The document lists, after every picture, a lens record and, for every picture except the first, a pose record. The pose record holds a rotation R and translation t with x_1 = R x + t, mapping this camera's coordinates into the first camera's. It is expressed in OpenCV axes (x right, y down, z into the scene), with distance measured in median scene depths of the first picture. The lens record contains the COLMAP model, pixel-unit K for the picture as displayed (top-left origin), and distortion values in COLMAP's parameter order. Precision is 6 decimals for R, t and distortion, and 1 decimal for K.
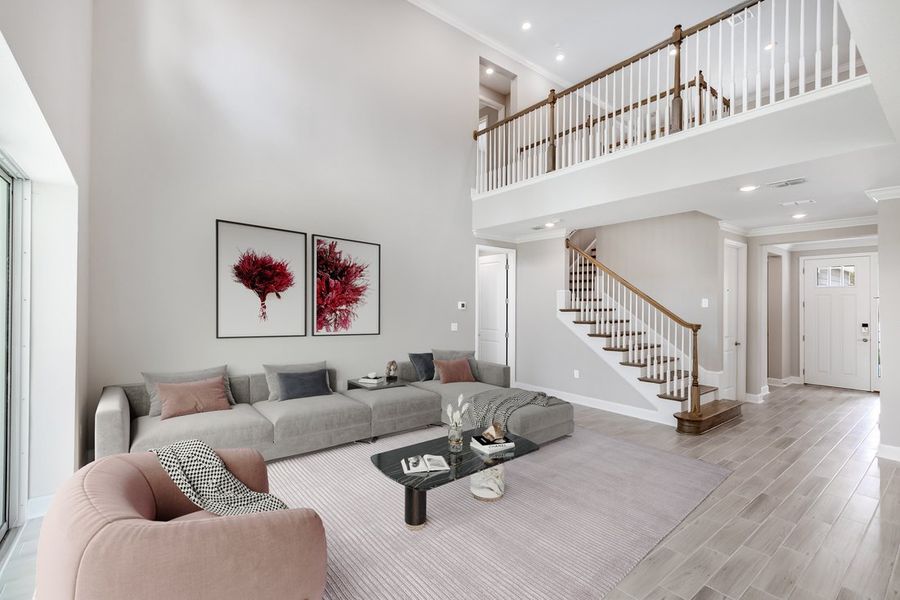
lens RADIAL K [[404.3, 0, 452.9], [0, 404.3, 299.3], [0, 0, 1]] dist [0.000865, 0.000824]
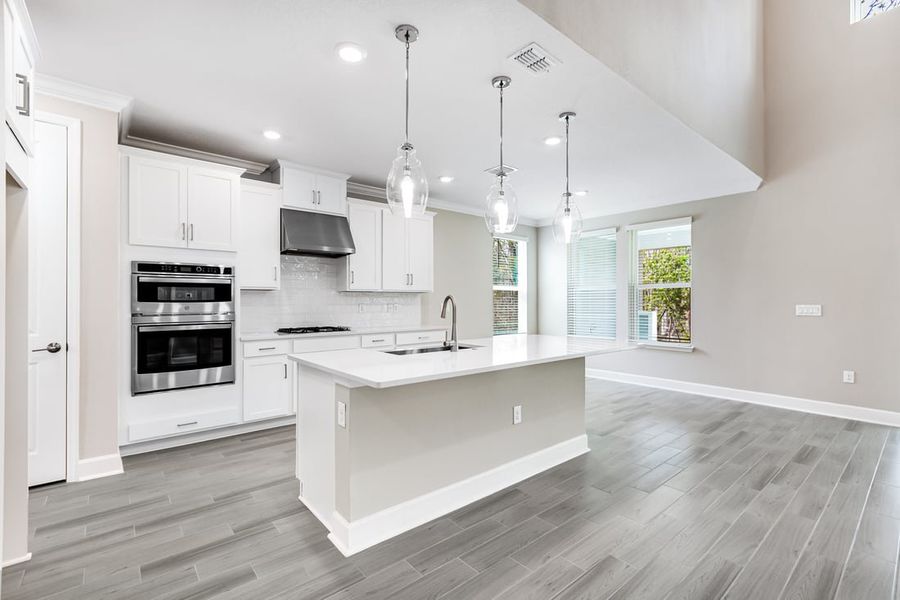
lens RADIAL K [[404.3, 0, 446.7], [0, 404.3, 299.9], [0, 0, 1]] dist [0.000865, 0.000824]
pose [[-0.999541, -0.012454, -0.027619, 0.548854], [-0.012147, 0.999863, -0.011255, 0.052761], [0.027755, -0.010914, -0.999555, 0.750469]]
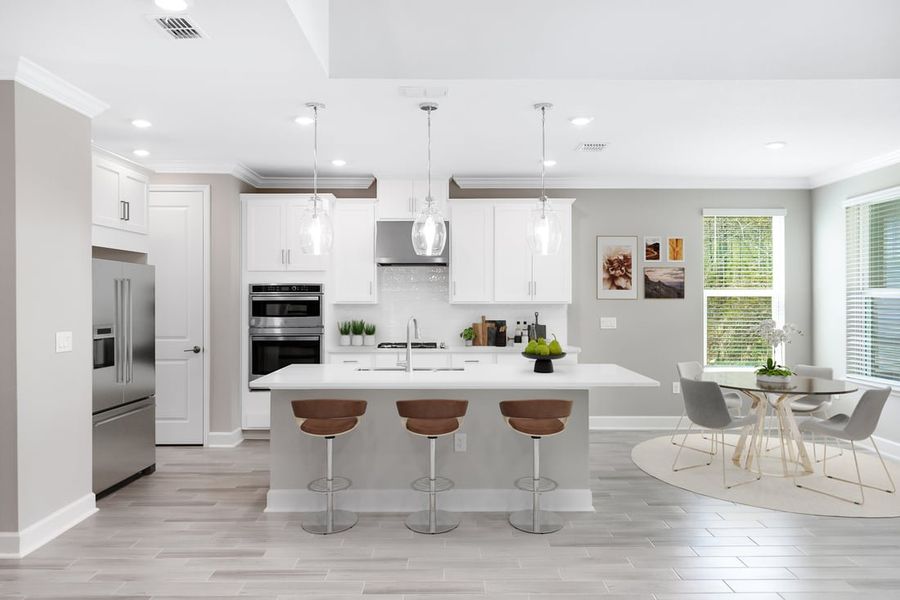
lens RADIAL K [[677.2, 0, 450.6], [0, 677.2, 301.7], [0, 0, 1]] dist [-0.002222, 0.004180]
pose [[-0.787245, -0.013664, 0.616490, 0.028723], [-0.013296, 0.999898, 0.005183, 0.021397], [-0.616498, -0.004116, -0.787346, 0.874595]]
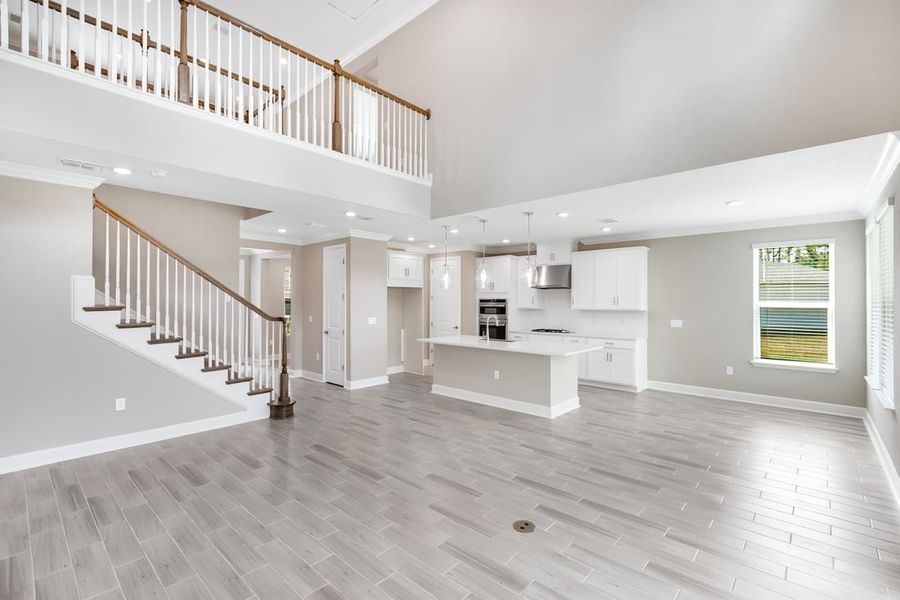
lens RADIAL K [[404.3, 0, 449.4], [0, 404.3, 297.4], [0, 0, 1]] dist [0.000865, 0.000824]
pose [[-0.160189, -0.001932, 0.987085, -0.423949], [-0.015779, 0.999875, -0.000604, 0.001501], [-0.986960, -0.015672, -0.160199, 0.560463]]
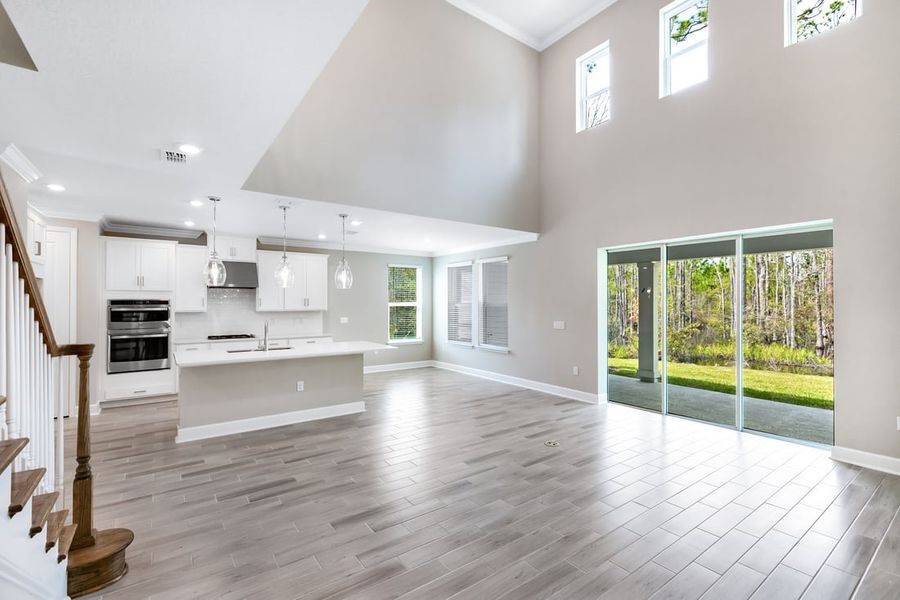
lens RADIAL K [[404.3, 0, 448.9], [0, 404.3, 301.0], [0, 0, 1]] dist [0.000865, 0.000824]
pose [[-0.998862, -0.011477, 0.046293, 0.125135], [-0.012016, 0.999863, -0.011389, 0.008149], [-0.046156, -0.011932, -0.998863, 1.103387]]
